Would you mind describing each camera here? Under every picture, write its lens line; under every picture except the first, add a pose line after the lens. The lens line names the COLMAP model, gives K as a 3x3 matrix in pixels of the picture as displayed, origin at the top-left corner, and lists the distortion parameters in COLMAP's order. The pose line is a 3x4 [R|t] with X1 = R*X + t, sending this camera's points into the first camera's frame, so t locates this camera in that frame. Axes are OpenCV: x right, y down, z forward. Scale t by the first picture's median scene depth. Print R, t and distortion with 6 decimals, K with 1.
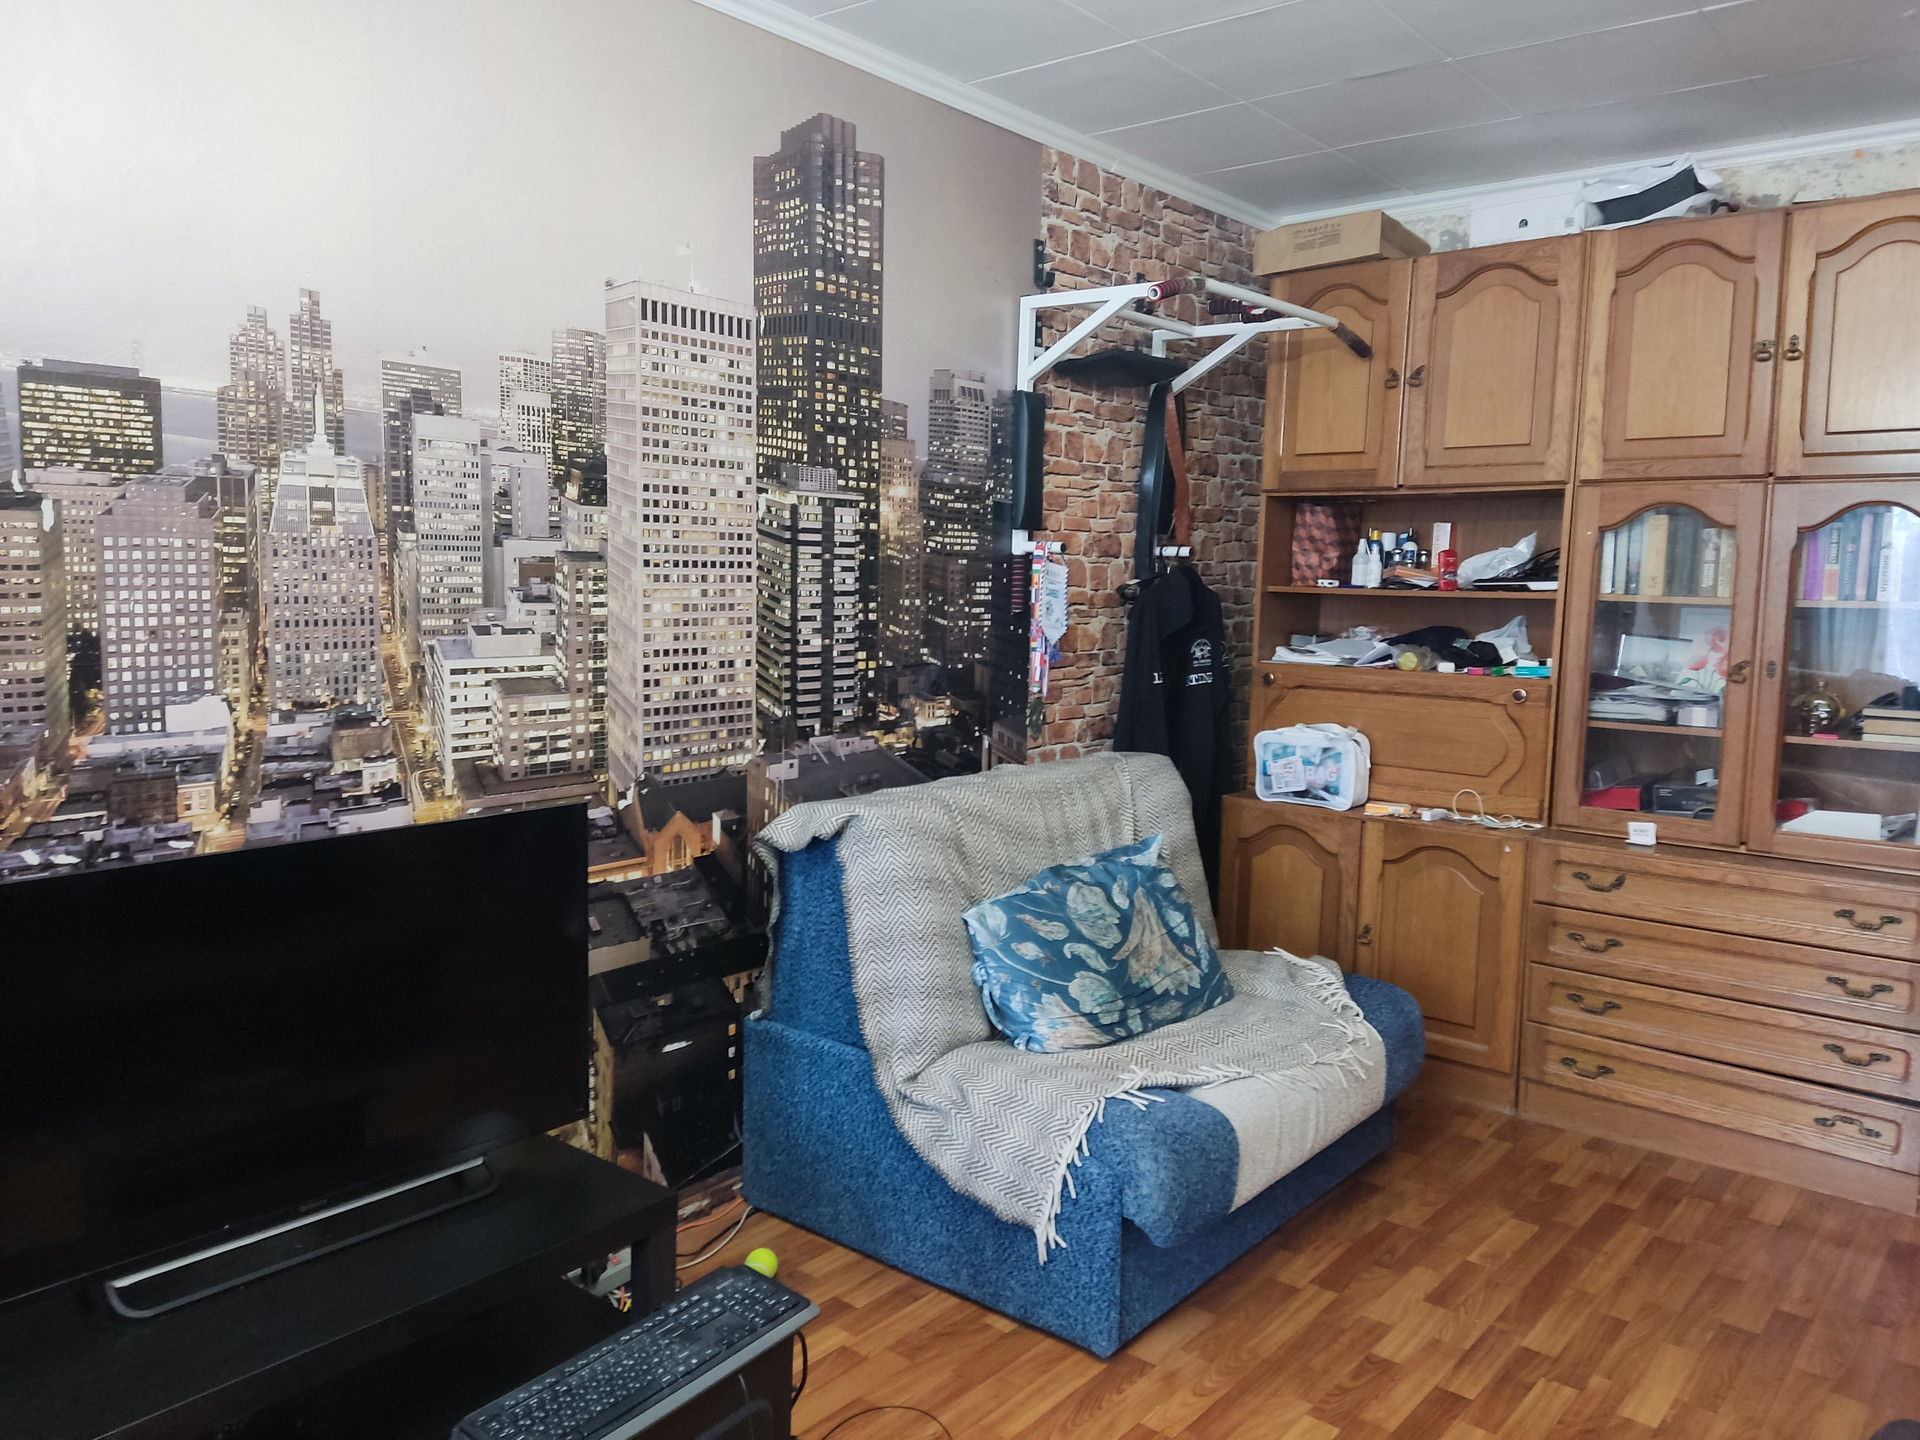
lens RADIAL K [[1408.8, 0, 948.1], [0, 1408.8, 720.6], [0, 0, 1]] dist [0.118409, -0.164278]
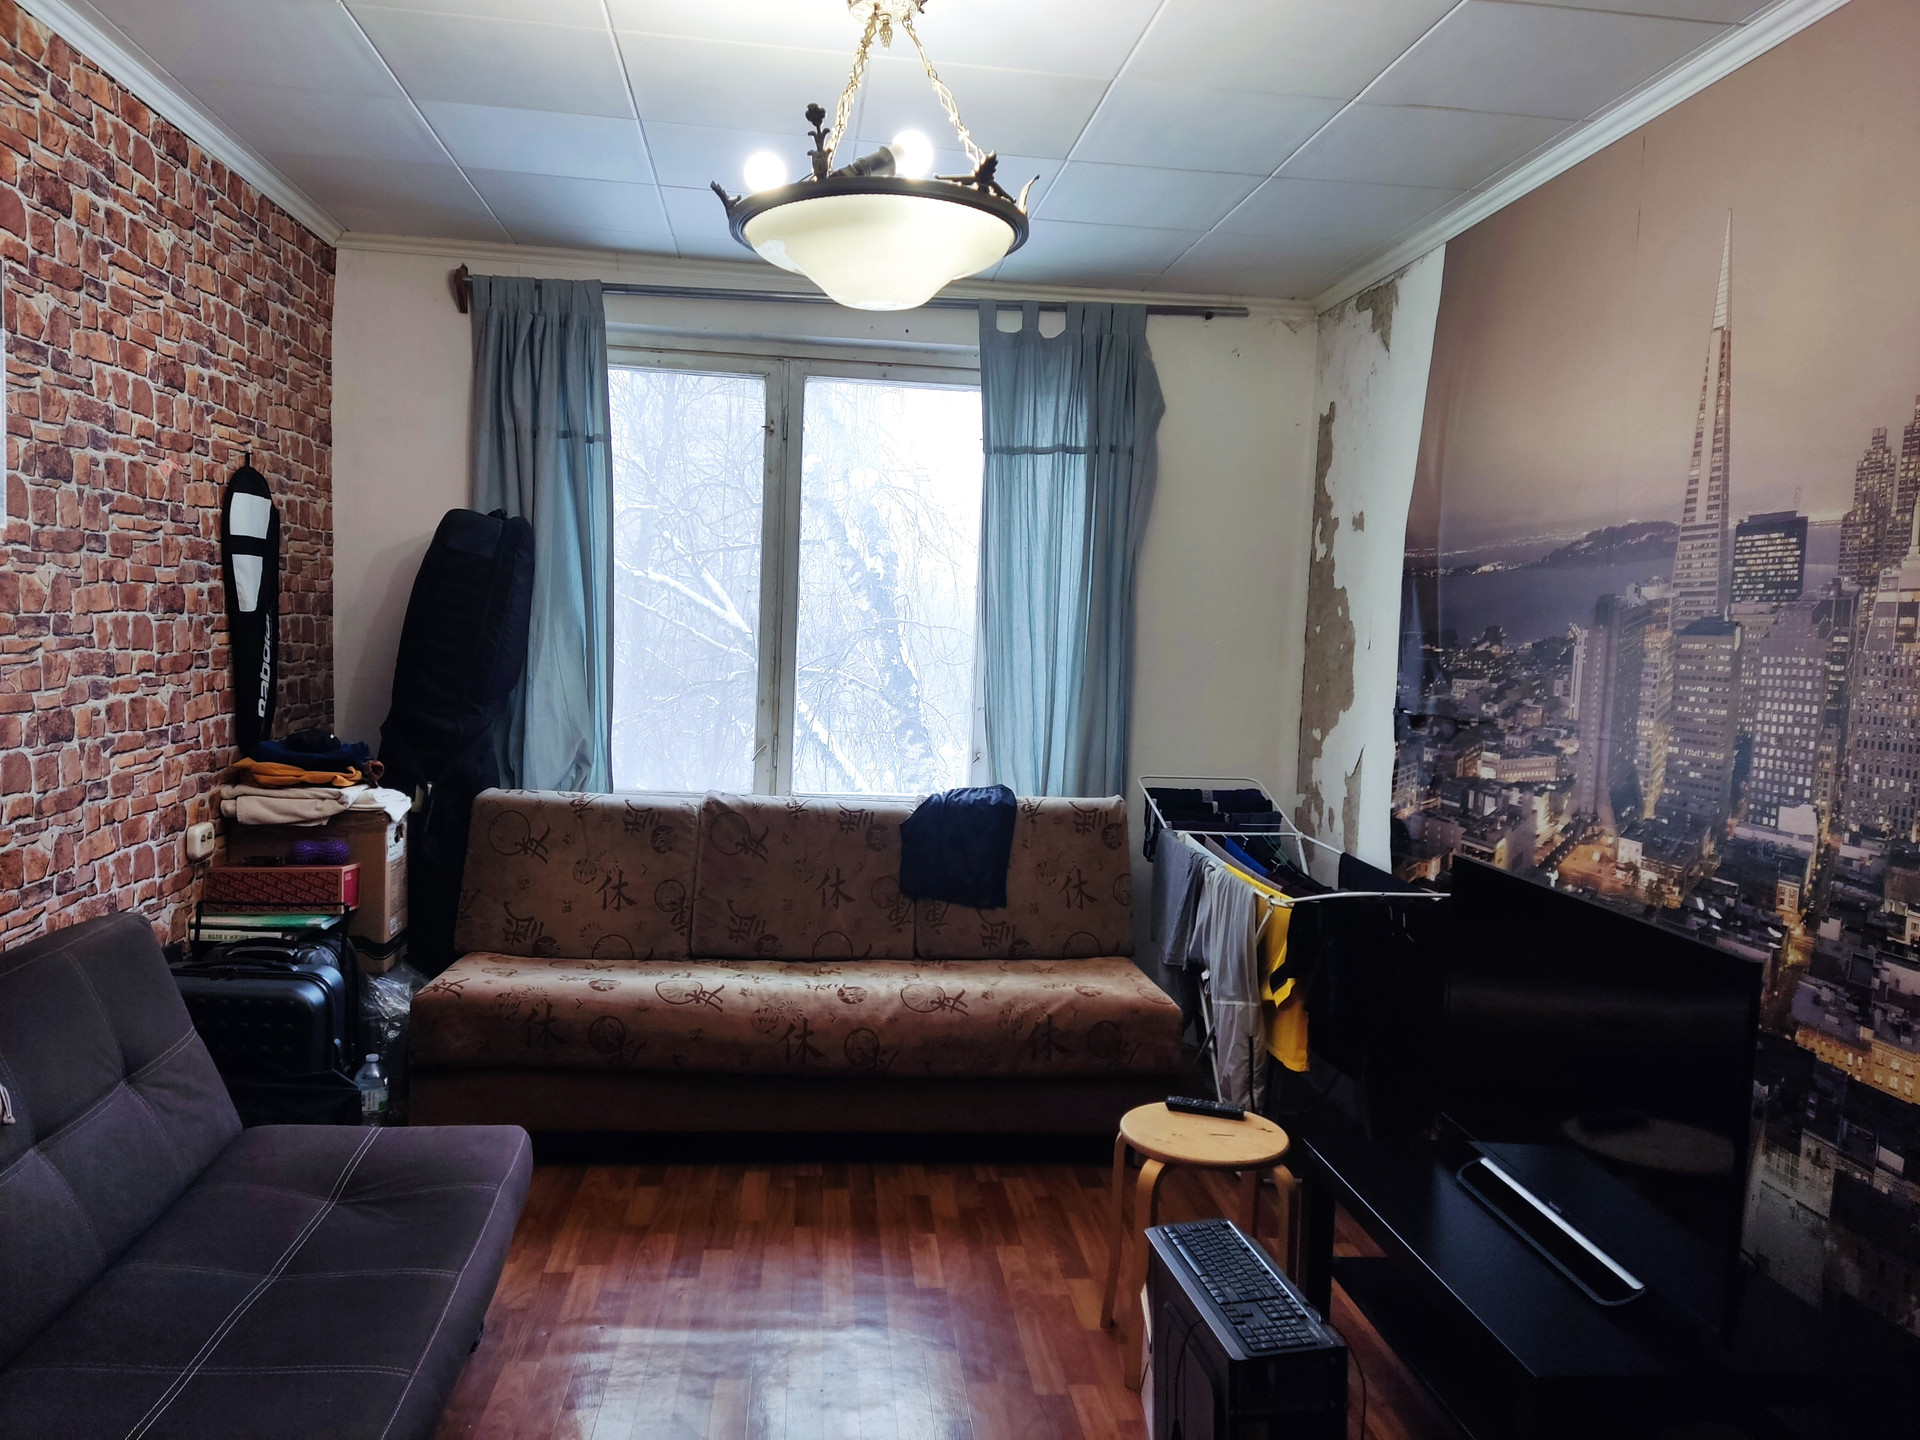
lens RADIAL K [[1408.8, 0, 948.1], [0, 1408.8, 720.6], [0, 0, 1]] dist [0.118409, -0.164278]
pose [[-0.697081, 0.001426, -0.716991, 0.699545], [-0.128871, 0.983463, 0.127249, -0.132779], [0.705316, 0.181102, -0.685370, 1.281871]]
